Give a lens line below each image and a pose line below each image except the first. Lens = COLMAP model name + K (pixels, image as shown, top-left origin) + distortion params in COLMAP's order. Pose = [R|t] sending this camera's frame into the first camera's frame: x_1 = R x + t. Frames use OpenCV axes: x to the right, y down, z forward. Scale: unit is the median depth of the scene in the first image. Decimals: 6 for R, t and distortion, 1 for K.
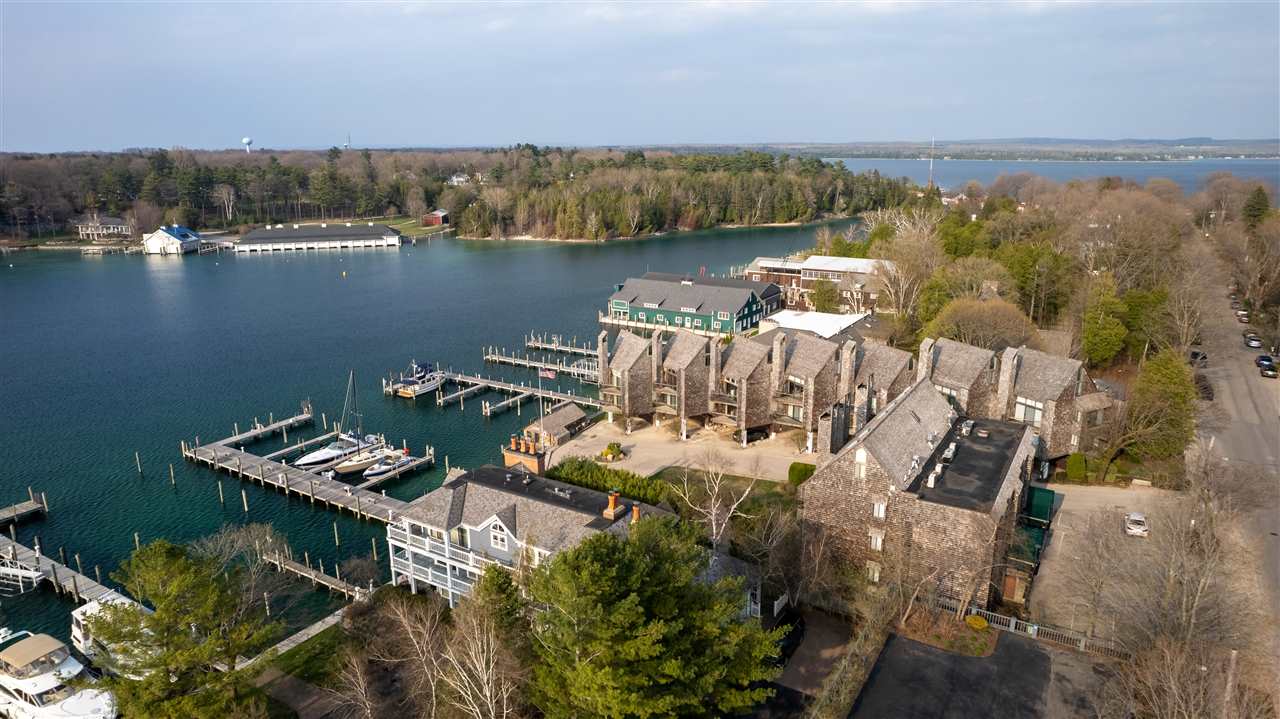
lens RADIAL K [[850.8, 0, 640.0], [0, 850.8, 359.5], [0, 0, 1]] dist [-0.070329, 0.070731]
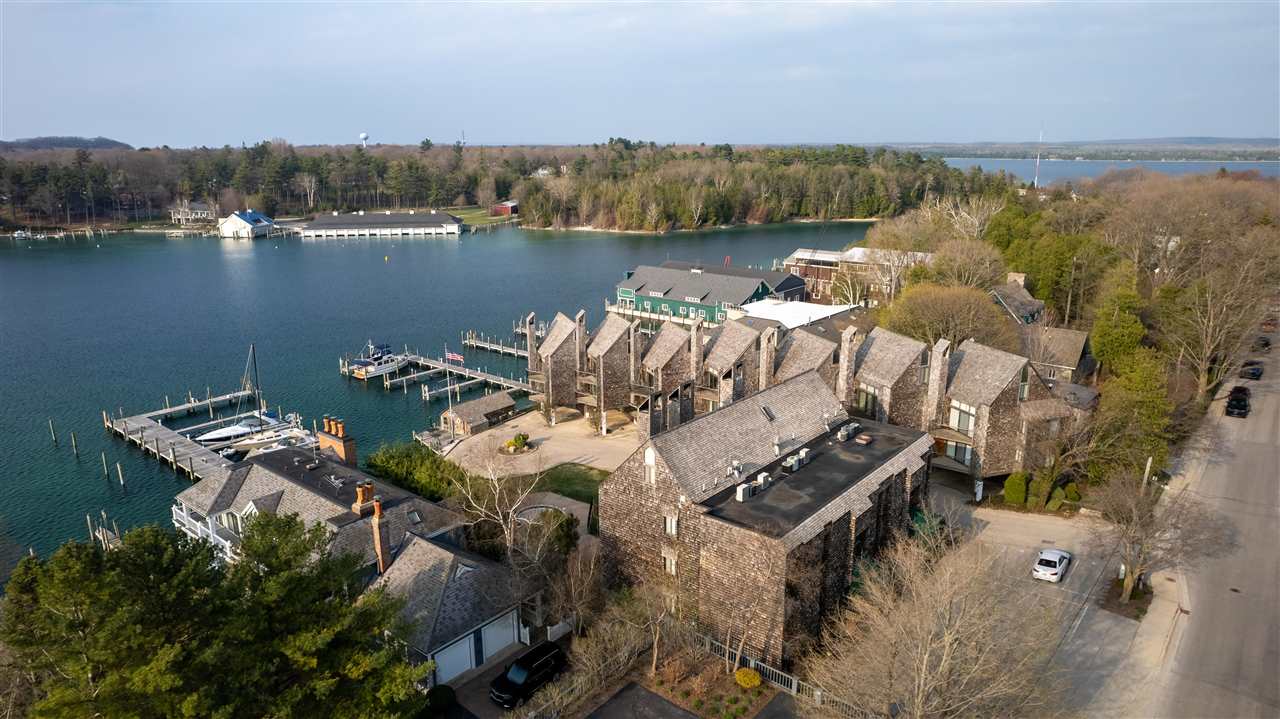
lens RADIAL K [[850.8, 0, 640.0], [0, 850.8, 359.5], [0, 0, 1]] dist [-0.070329, 0.070731]
pose [[0.989888, 0.036278, -0.137137, 0.124816], [-0.036334, 0.999337, 0.002099, 0.006962], [0.137122, 0.002905, 0.990550, 0.068323]]
